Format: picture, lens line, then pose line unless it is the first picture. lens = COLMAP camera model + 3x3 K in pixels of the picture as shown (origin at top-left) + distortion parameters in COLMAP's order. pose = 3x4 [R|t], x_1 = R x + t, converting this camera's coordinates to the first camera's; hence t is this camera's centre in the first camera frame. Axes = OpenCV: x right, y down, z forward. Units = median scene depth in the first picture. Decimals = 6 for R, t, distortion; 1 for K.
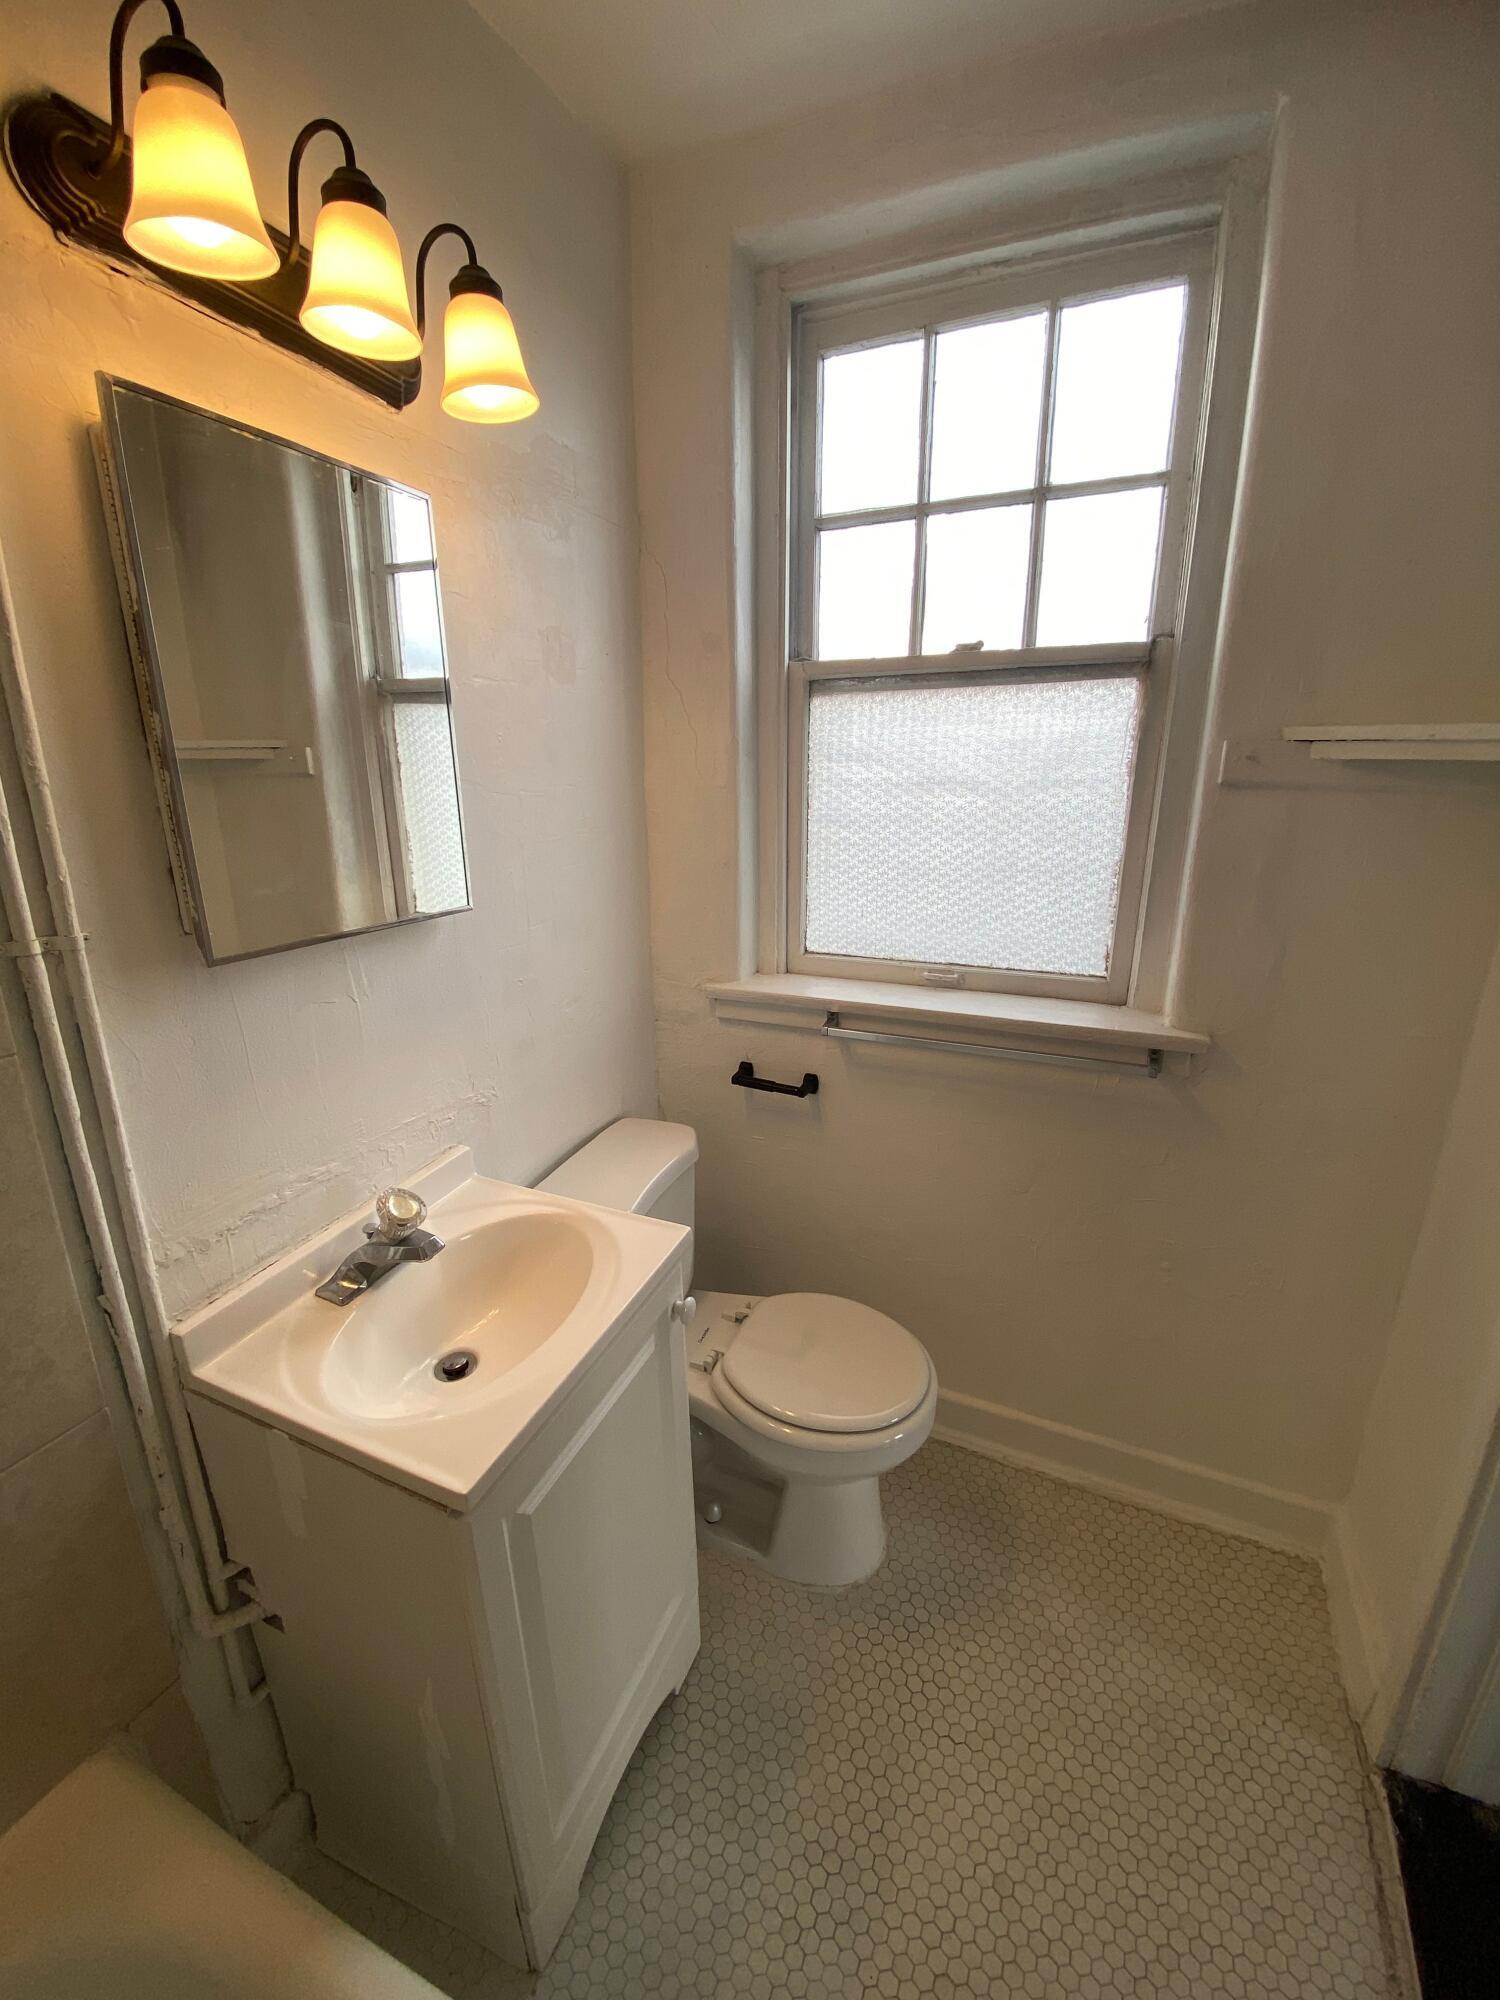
lens RADIAL K [[800.8, 0, 750.0], [0, 800.8, 1000.0], [0, 0, 1]] dist [0.013803, -0.018595]
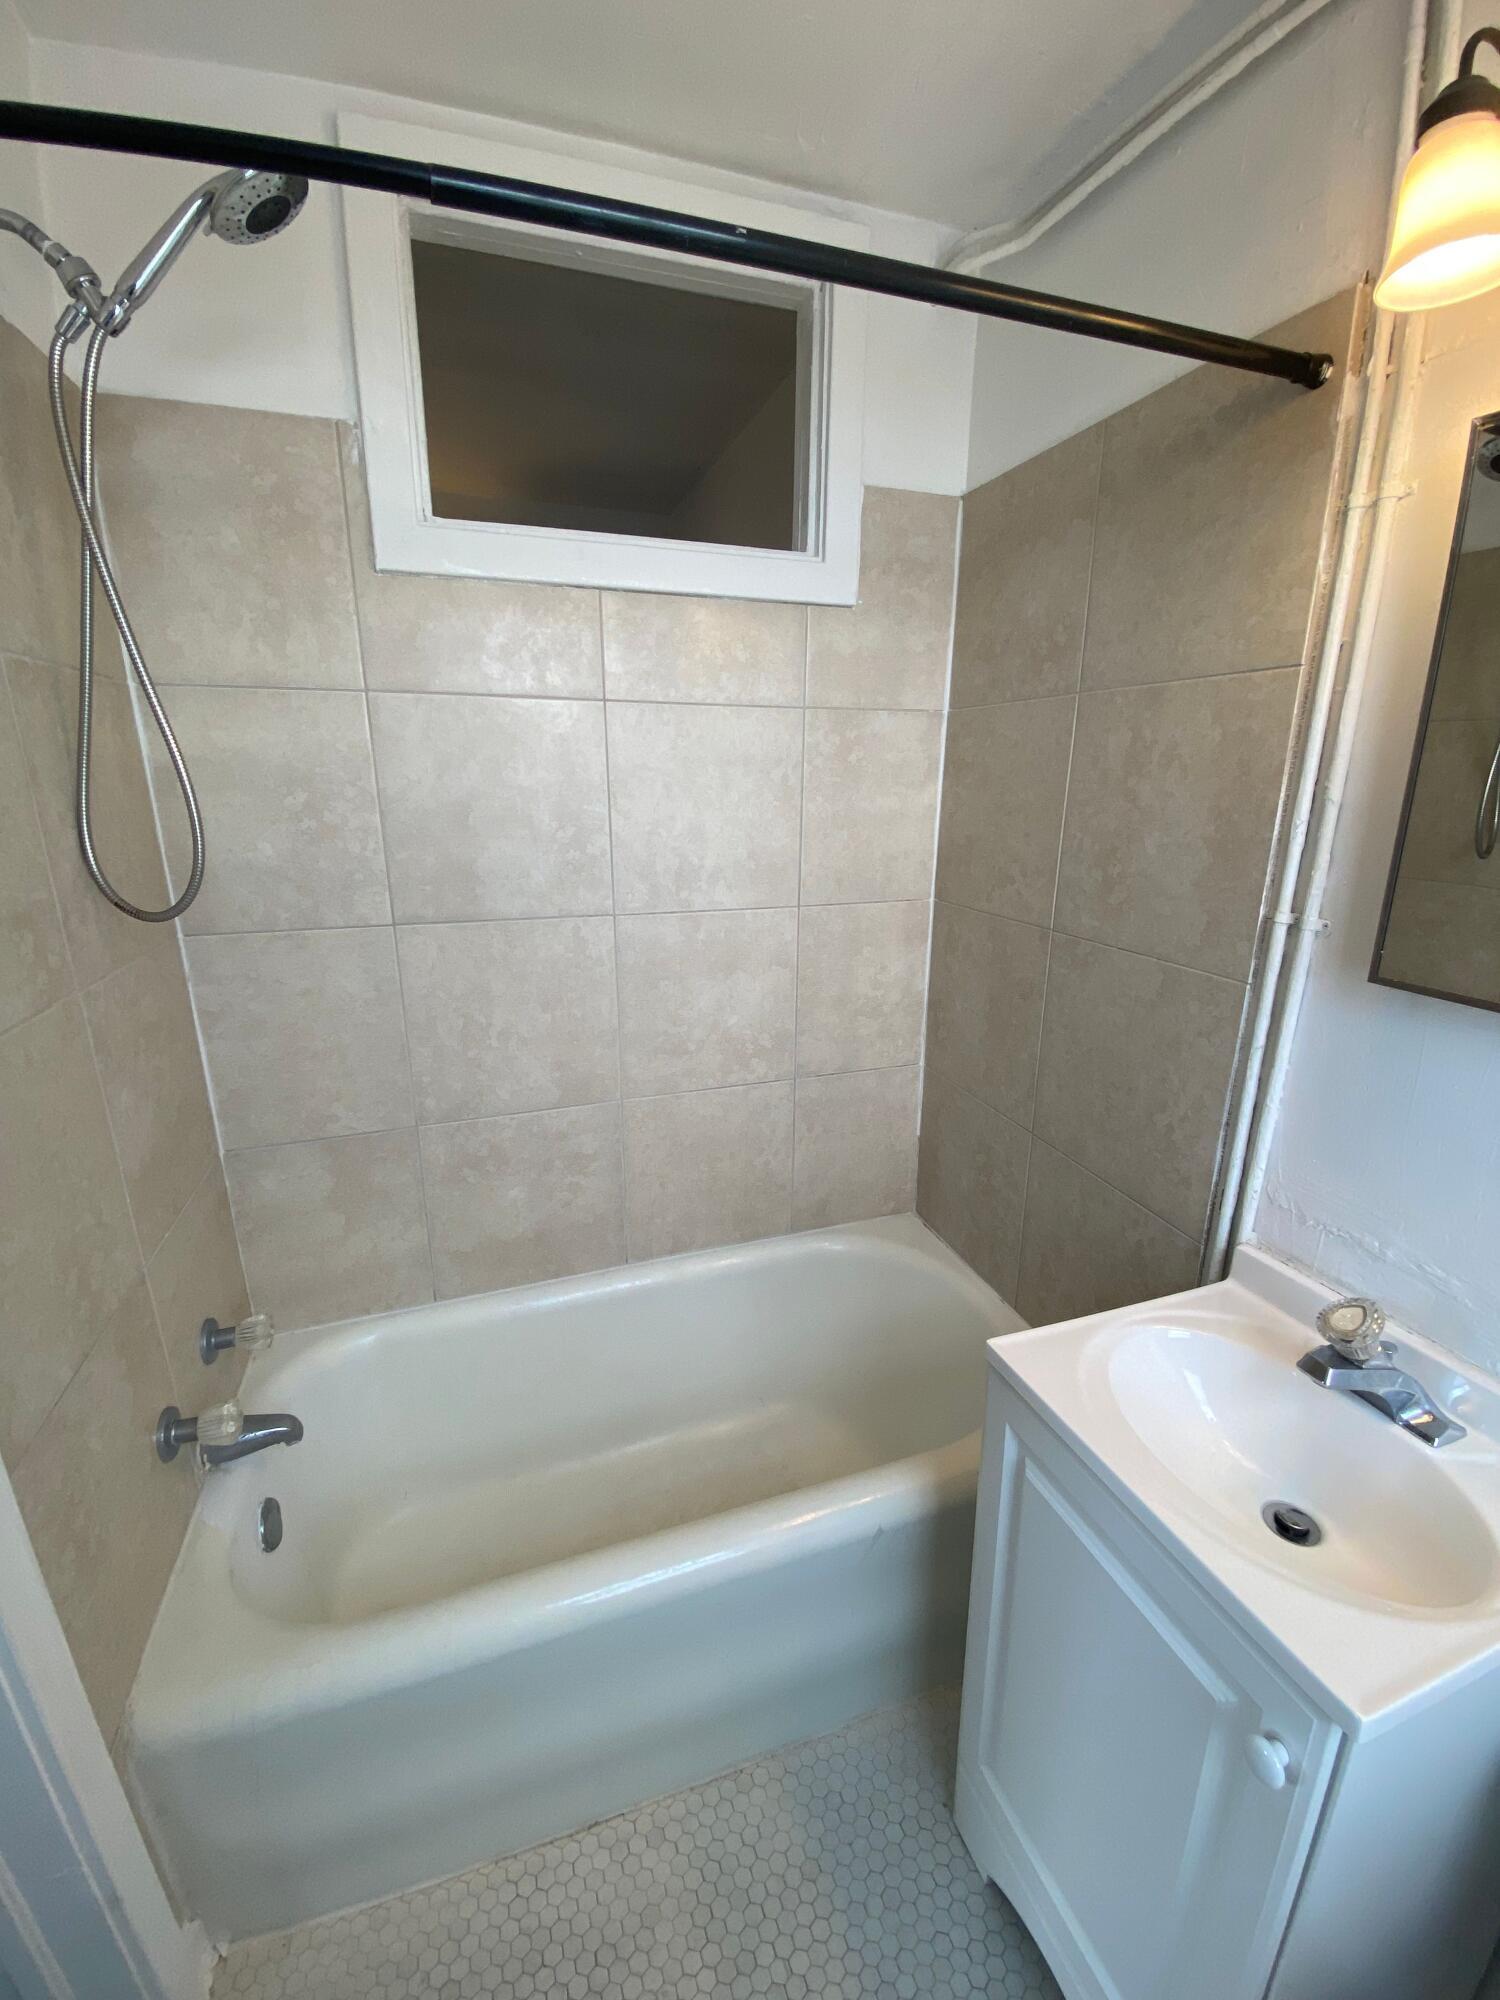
lens RADIAL K [[822.8, 0, 747.0], [0, 822.8, 1014.7], [0, 0, 1]] dist [0.074752, -0.041478]
pose [[-0.737200, 0.187227, -0.649217, 0.506255], [-0.194854, 0.861110, 0.469597, -0.286015], [0.646968, 0.472689, -0.598329, 0.906639]]
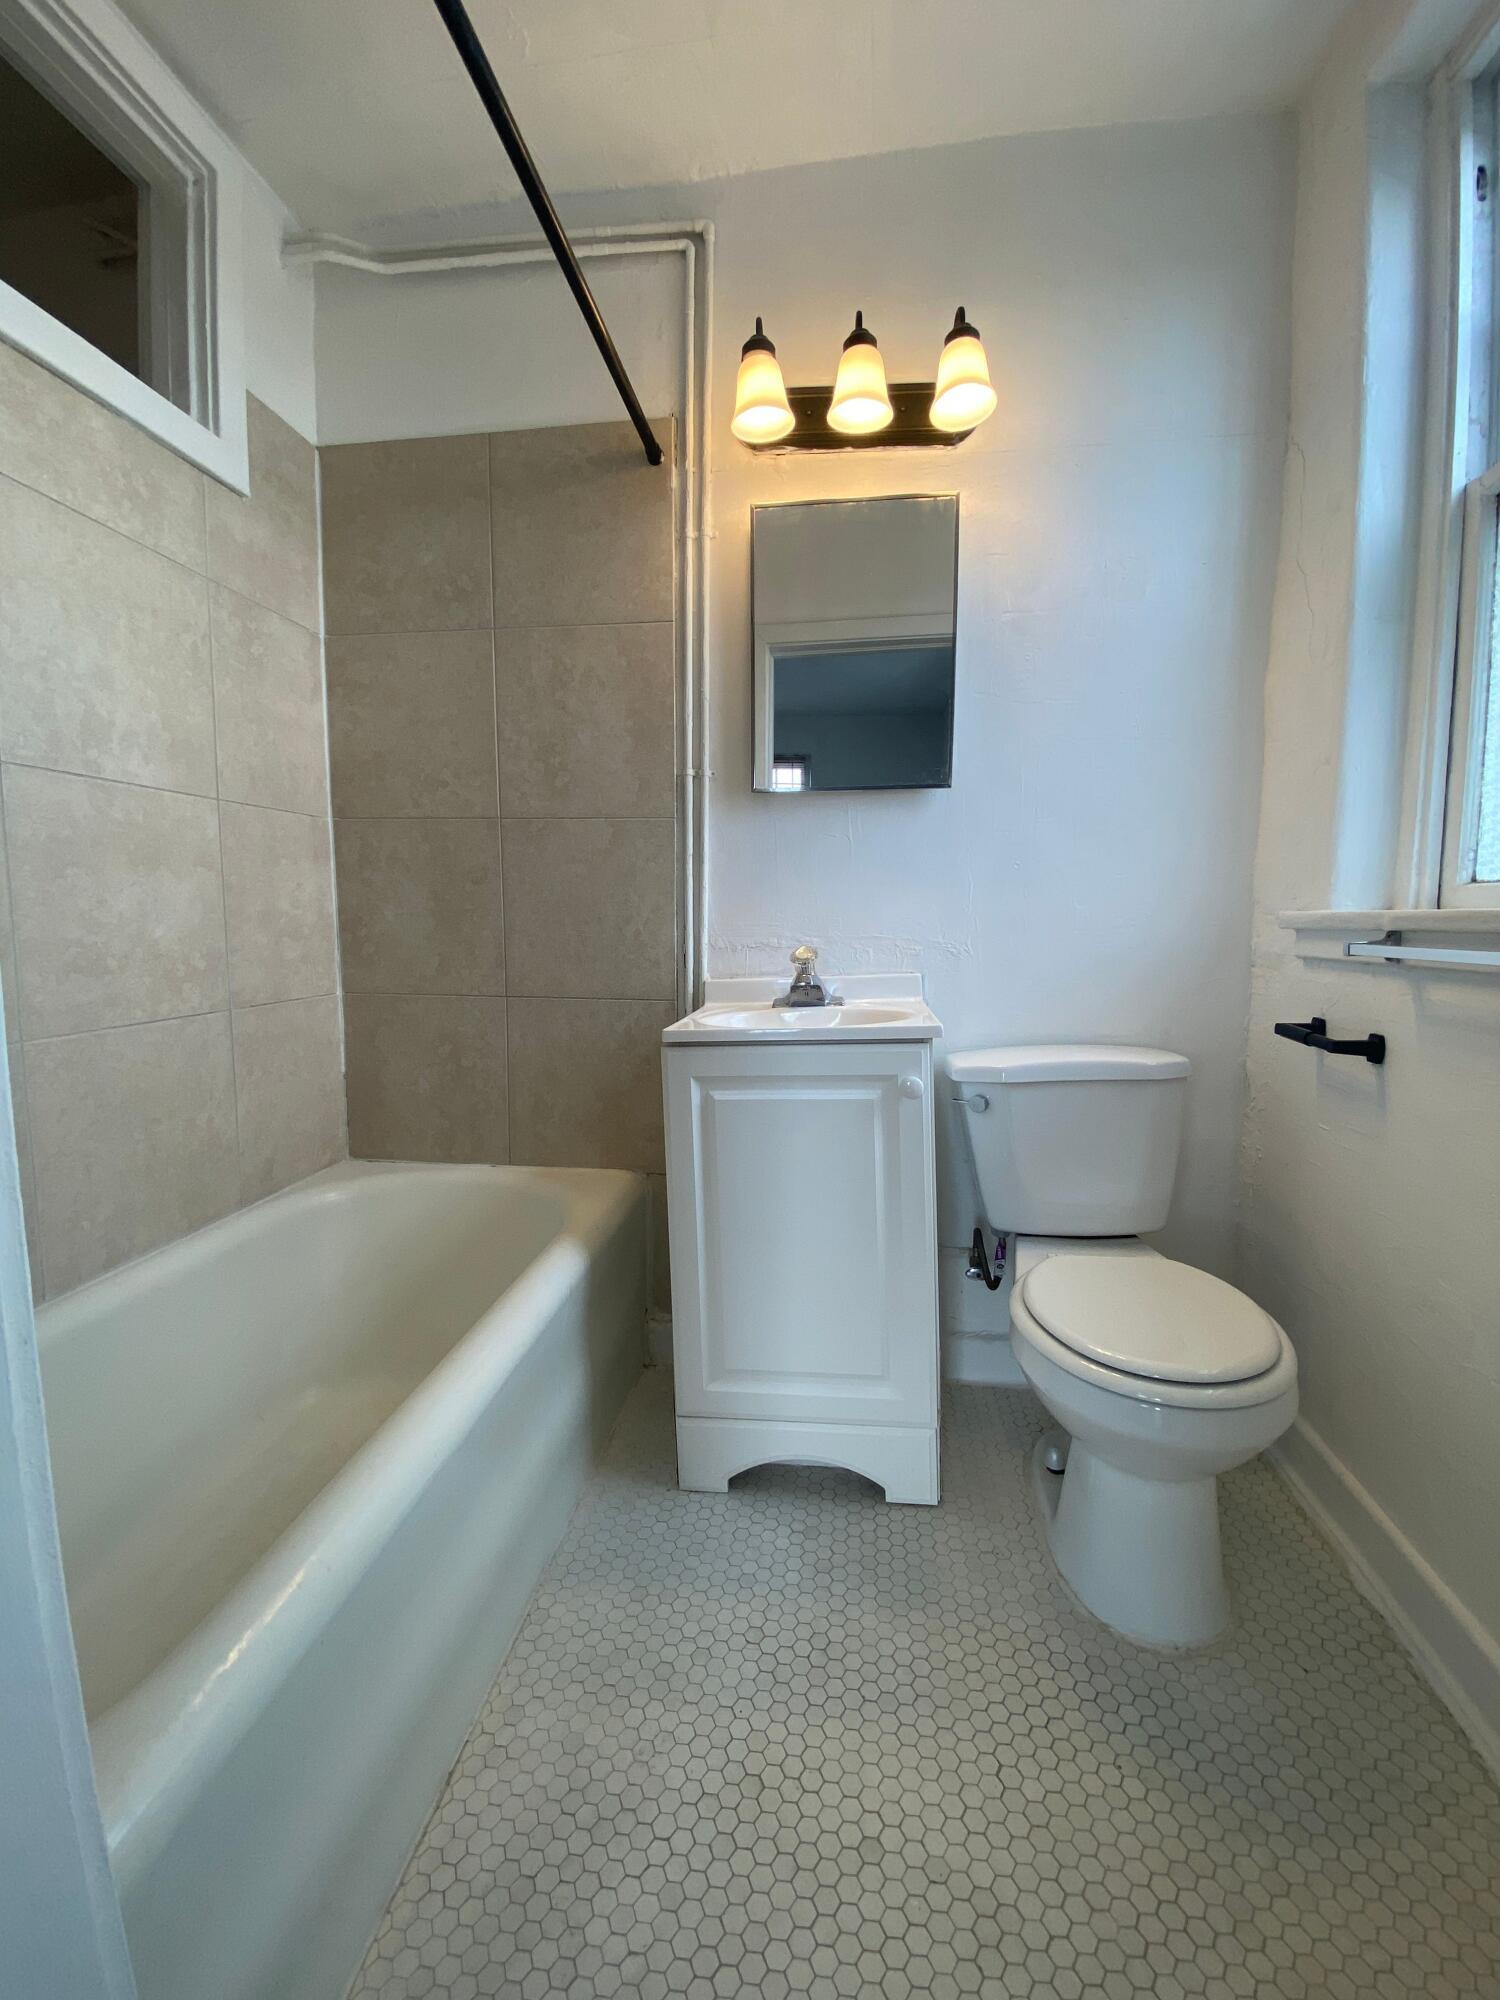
lens RADIAL K [[815.3, 0, 750.0], [0, 815.3, 1000.0], [0, 0, 1]] dist [0.066263, -0.040202]
pose [[0.276723, 0.100006, -0.955732, 0.995610], [-0.267489, 0.963278, 0.023347, 0.312125], [0.922970, 0.249187, 0.293312, 0.425632]]
